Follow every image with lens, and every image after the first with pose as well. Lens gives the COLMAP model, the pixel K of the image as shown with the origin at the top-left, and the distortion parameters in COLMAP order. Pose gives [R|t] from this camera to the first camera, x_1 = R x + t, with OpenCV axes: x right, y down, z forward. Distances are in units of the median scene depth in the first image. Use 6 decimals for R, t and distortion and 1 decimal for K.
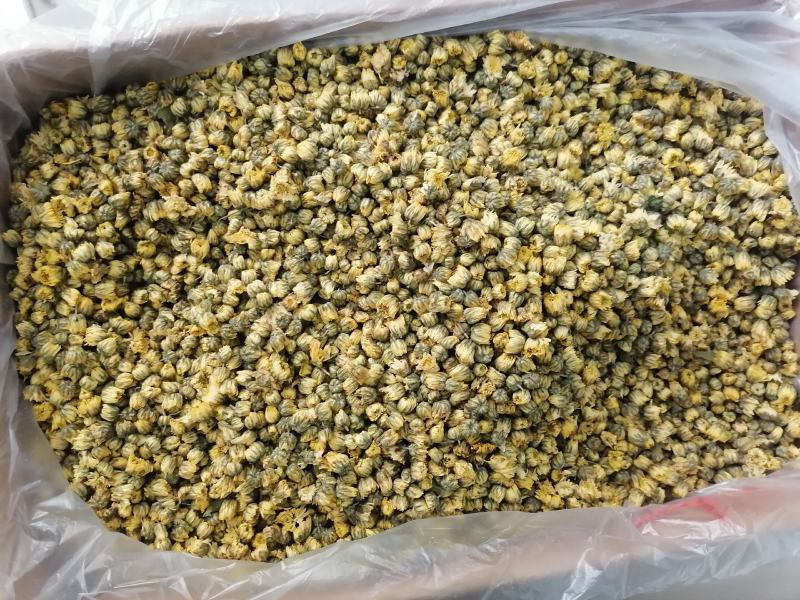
lens RADIAL K [[625.2, 0, 400.0], [0, 625.2, 300.0], [0, 0, 1]] dist [0.118135, -0.179086]
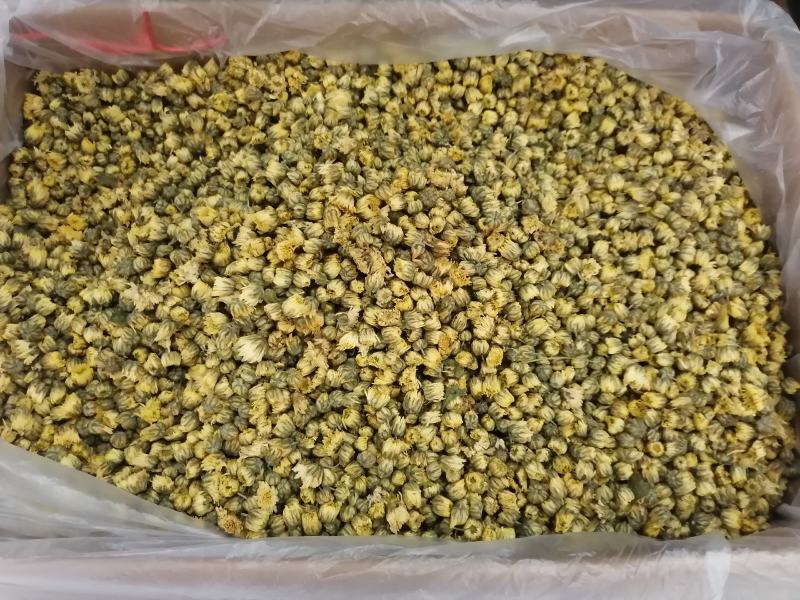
lens RADIAL K [[625.2, 0, 400.0], [0, 625.2, 300.0], [0, 0, 1]] dist [0.118135, -0.179086]
pose [[-0.986415, -0.155985, -0.051526, 0.056324], [0.130096, -0.933279, 0.334762, -0.388660], [-0.100306, 0.323511, 0.940893, 0.095793]]
